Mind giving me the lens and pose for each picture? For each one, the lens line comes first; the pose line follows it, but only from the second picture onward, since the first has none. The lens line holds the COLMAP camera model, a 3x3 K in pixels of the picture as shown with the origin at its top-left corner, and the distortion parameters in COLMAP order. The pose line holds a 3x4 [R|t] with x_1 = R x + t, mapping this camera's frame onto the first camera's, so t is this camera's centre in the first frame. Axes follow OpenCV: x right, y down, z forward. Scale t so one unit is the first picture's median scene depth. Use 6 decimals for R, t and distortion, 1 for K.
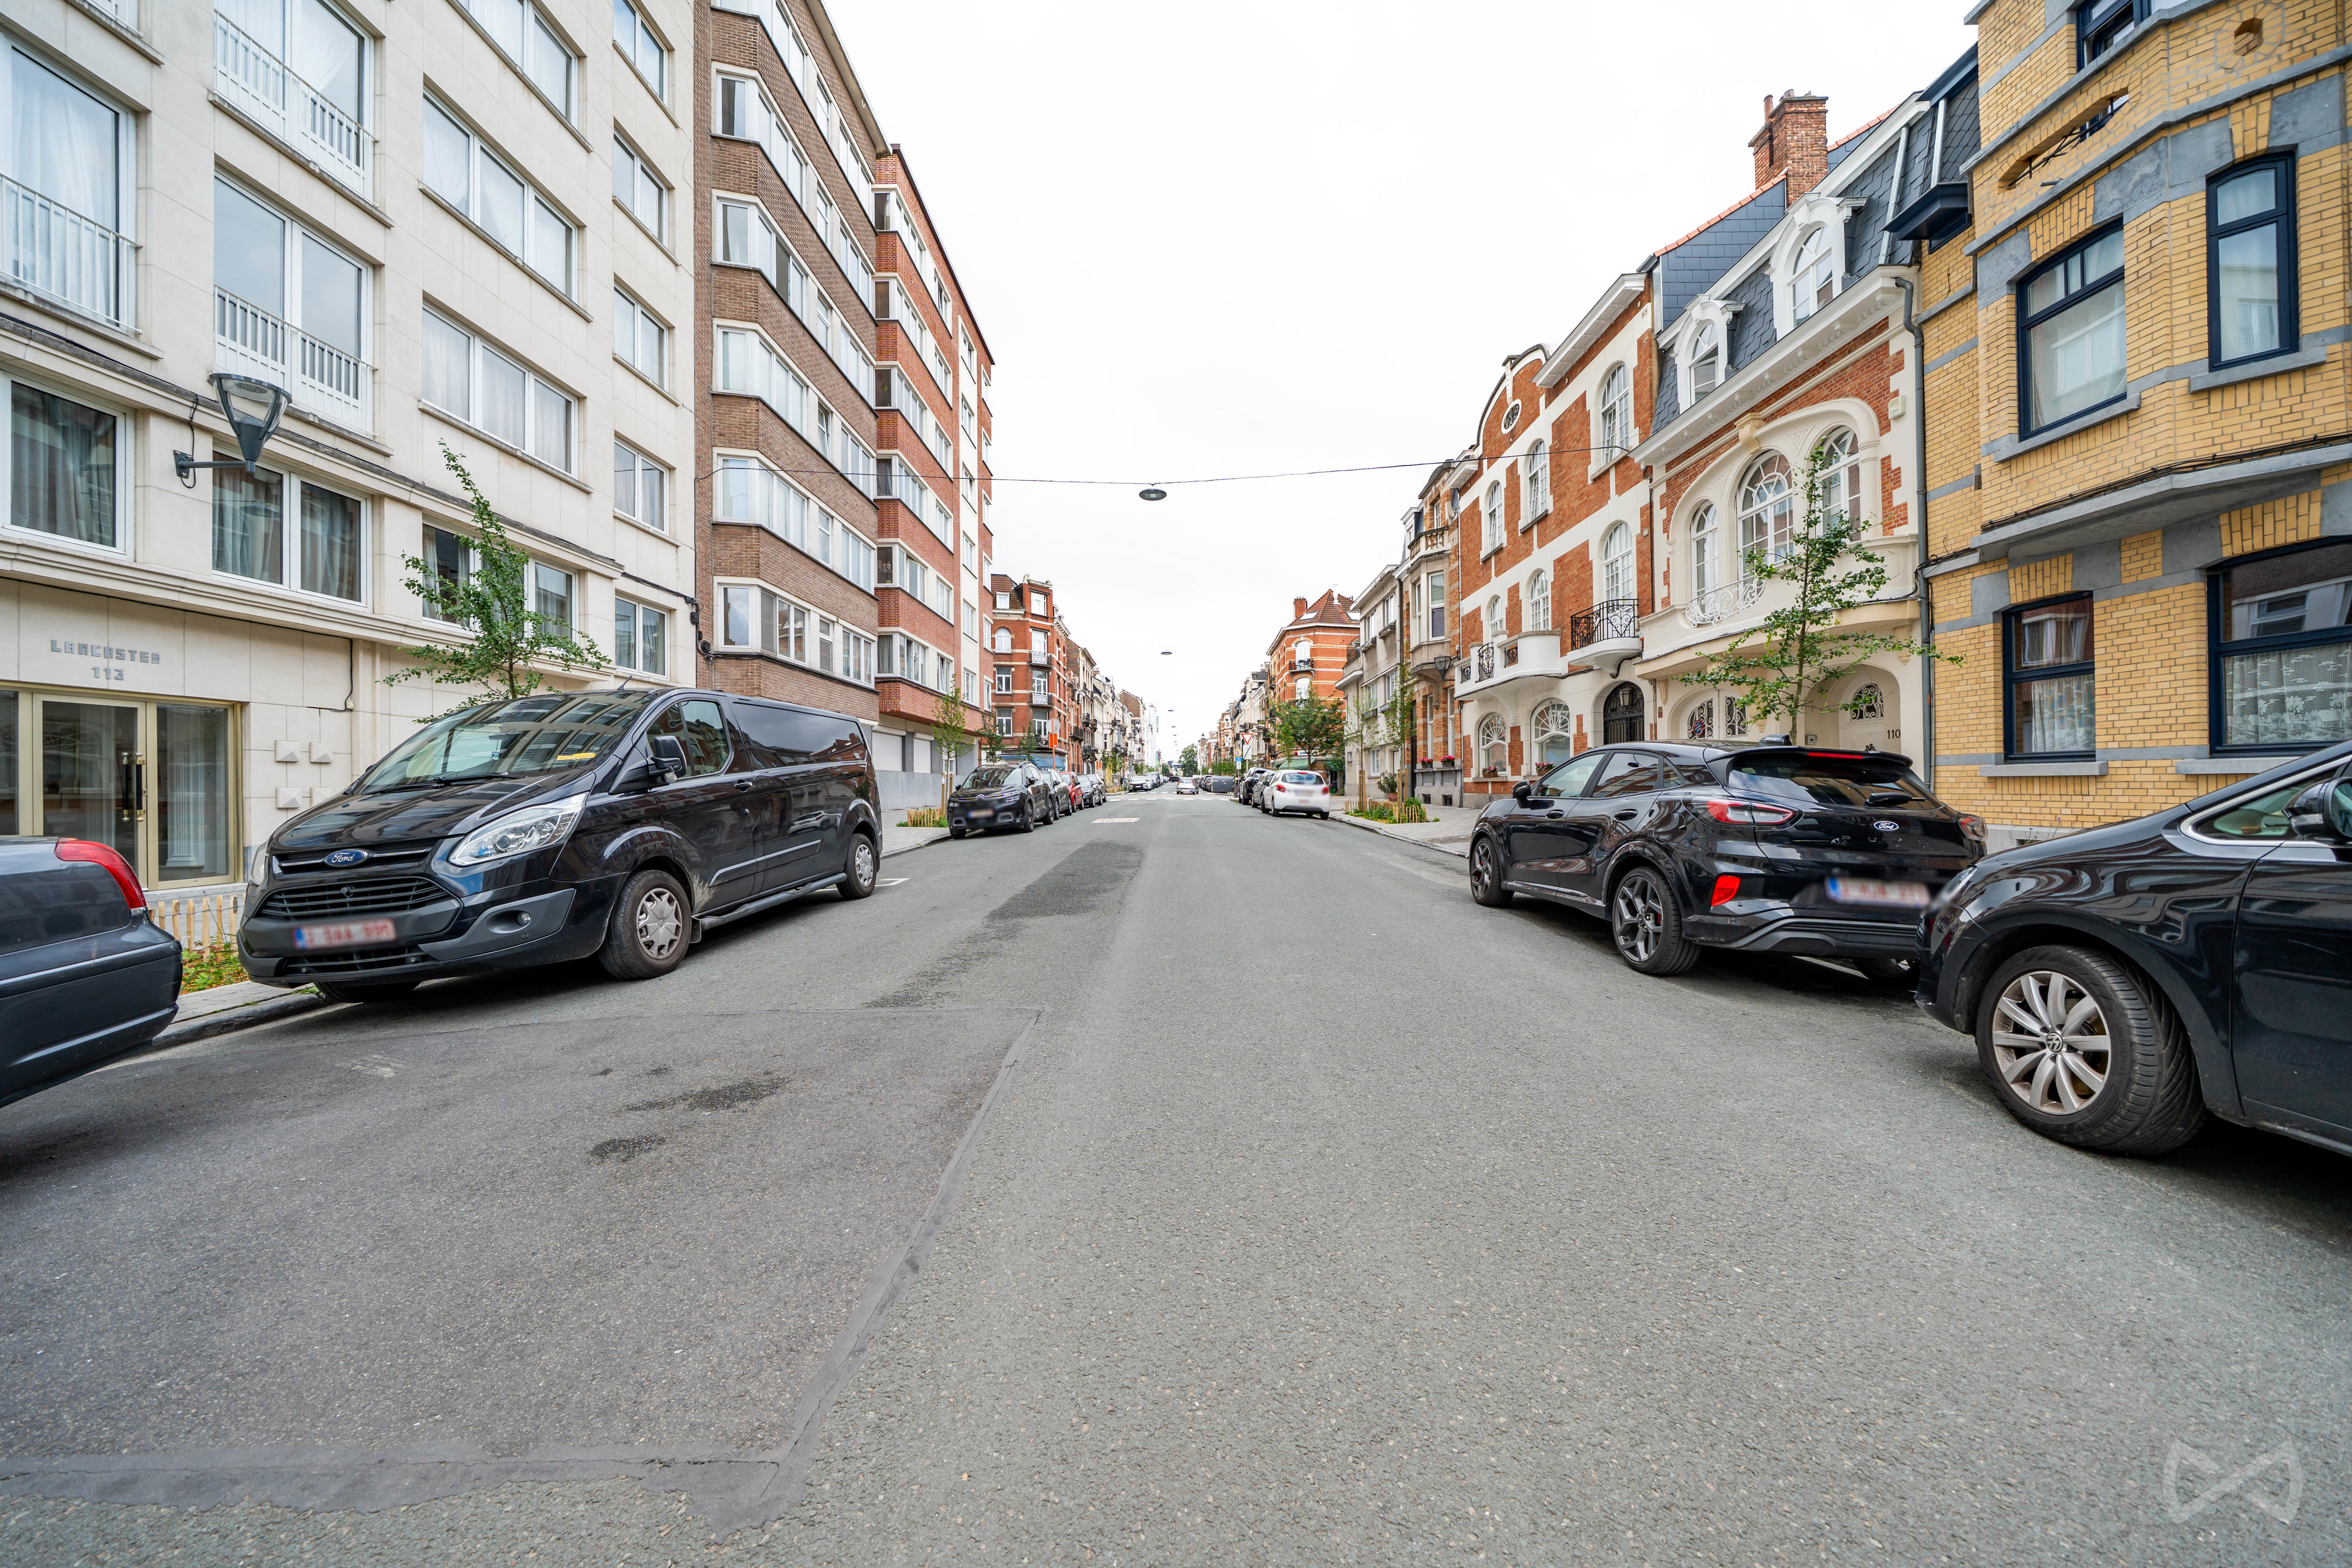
lens RADIAL K [[805.7, 0, 1167.6], [0, 805.7, 781.7], [0, 0, 1]] dist [-0.000989, -0.000213]
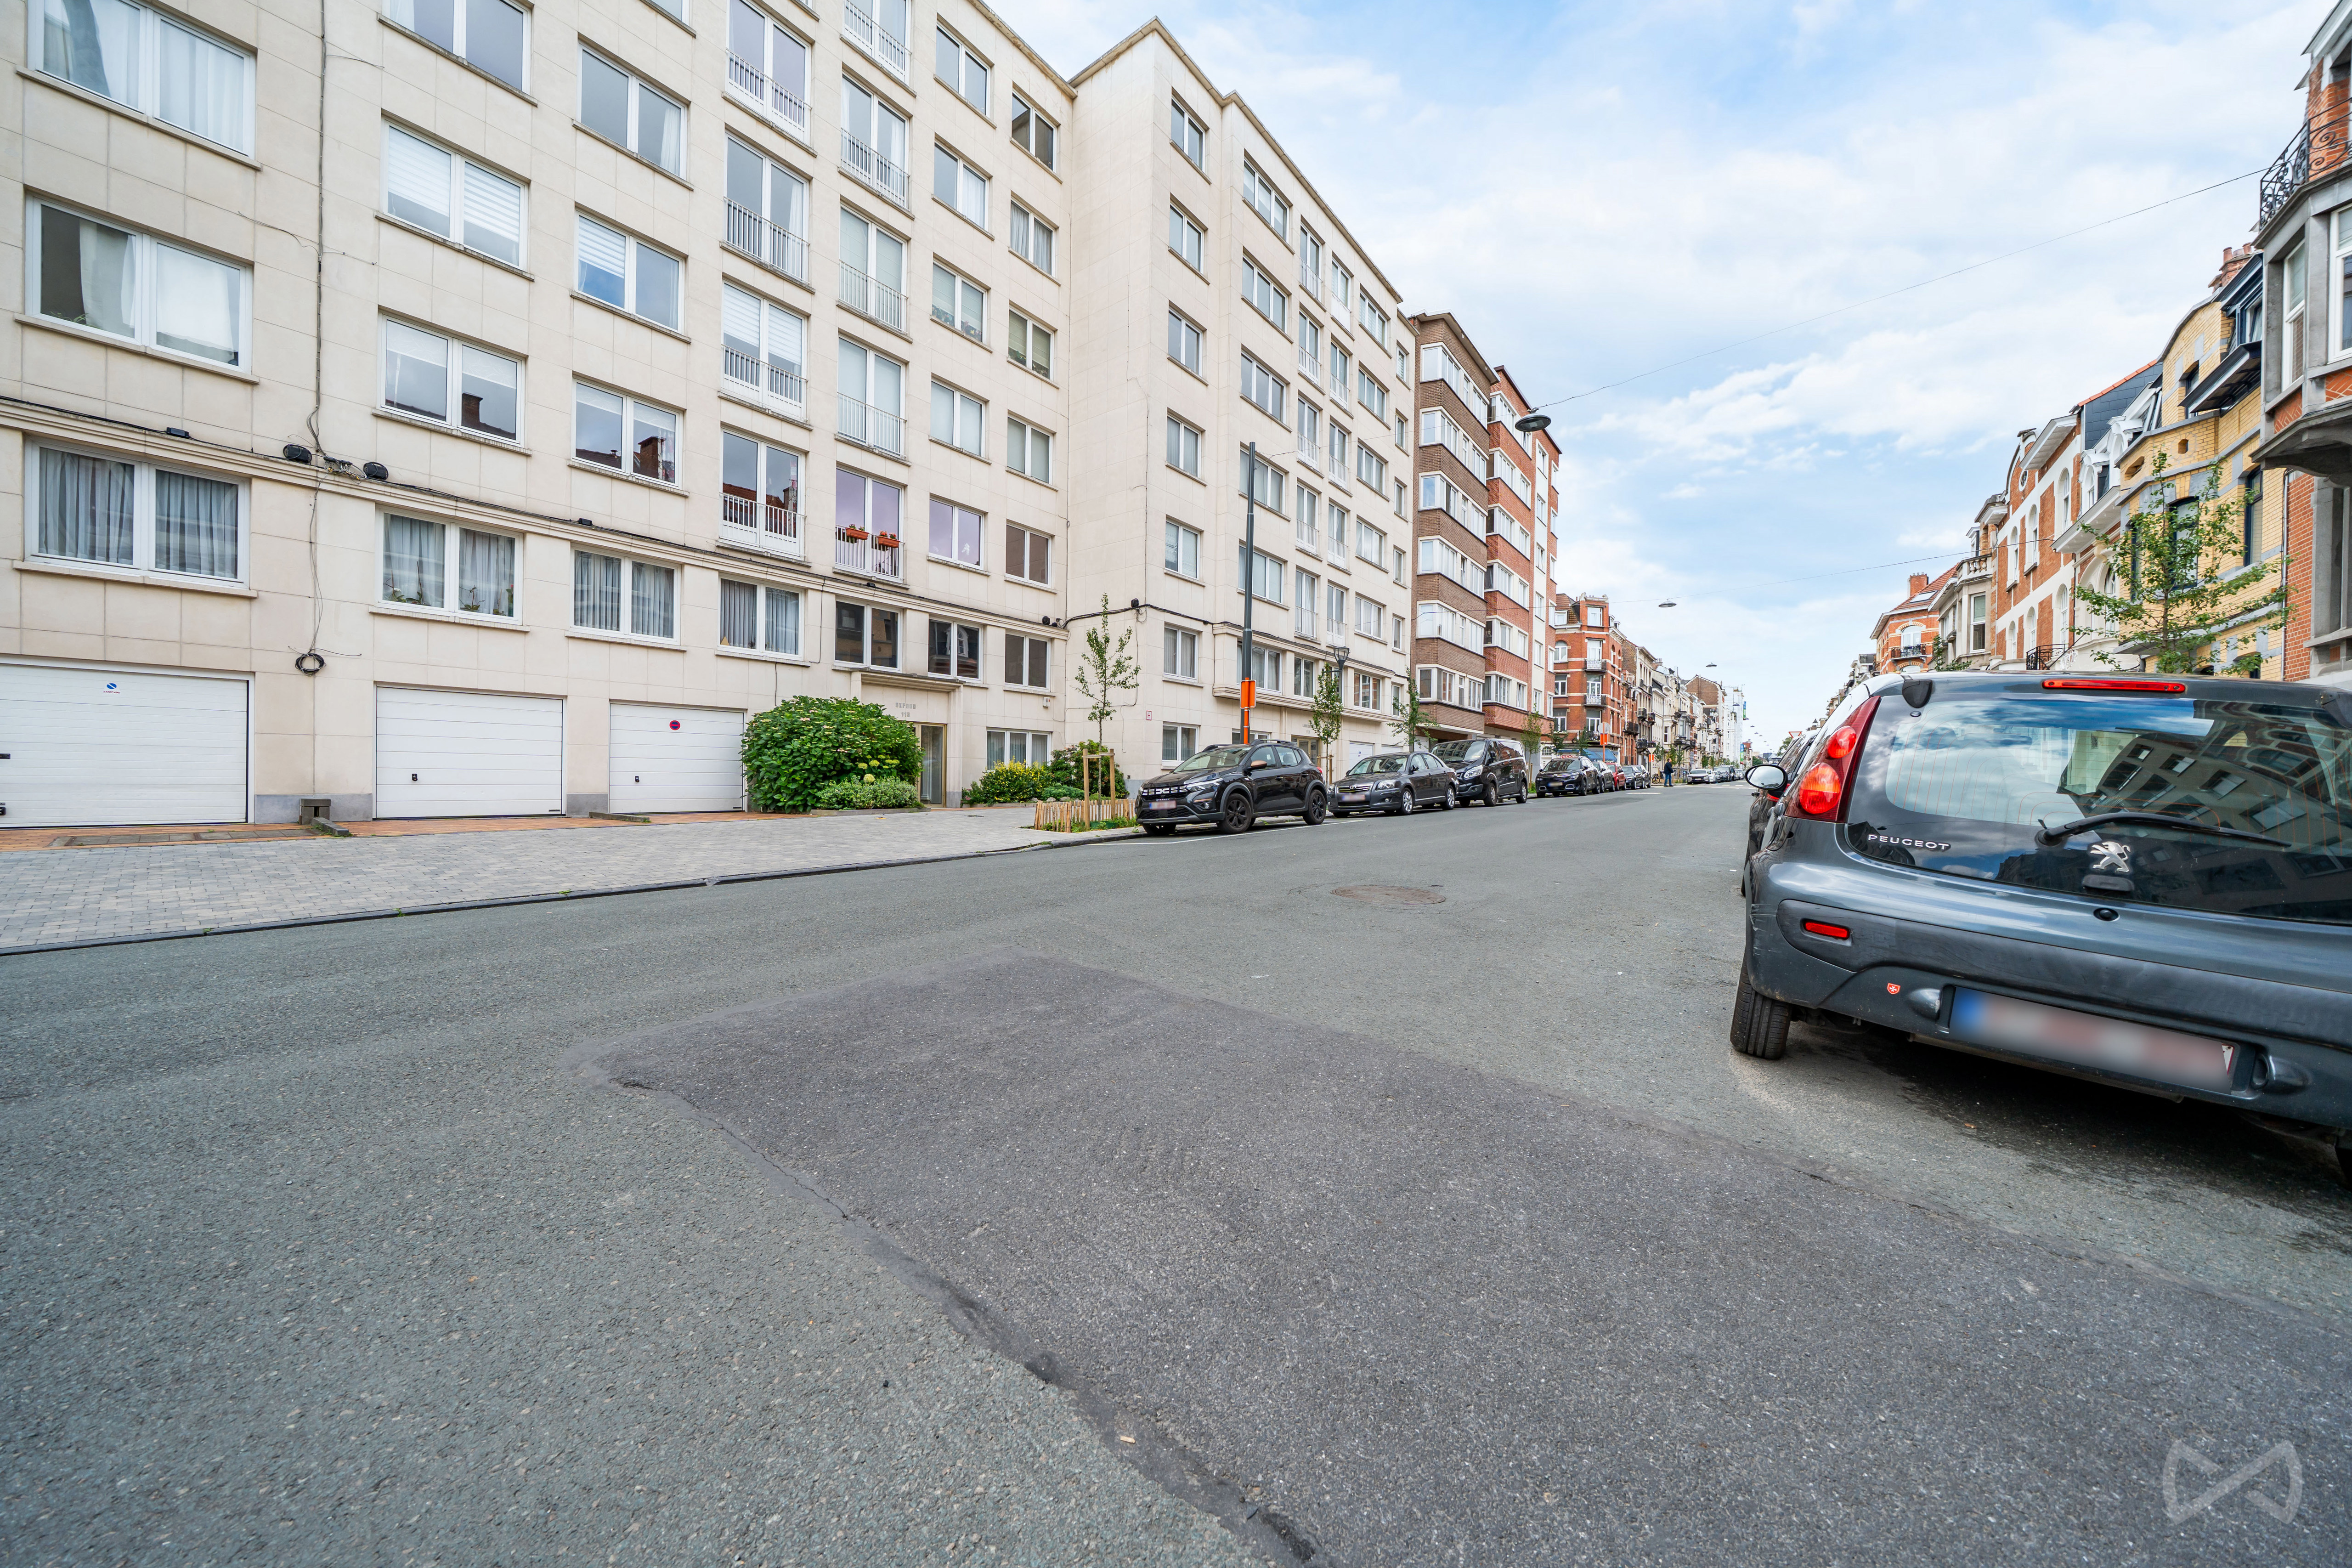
lens RADIAL K [[805.7, 0, 1167.6], [0, 805.7, 781.7], [0, 0, 1]] dist [-0.000989, -0.000213]
pose [[0.800645, 0.023982, -0.598658, 0.090691], [-0.017223, 0.999707, 0.017014, 0.009862], [0.598891, -0.003311, 0.800824, -0.569182]]
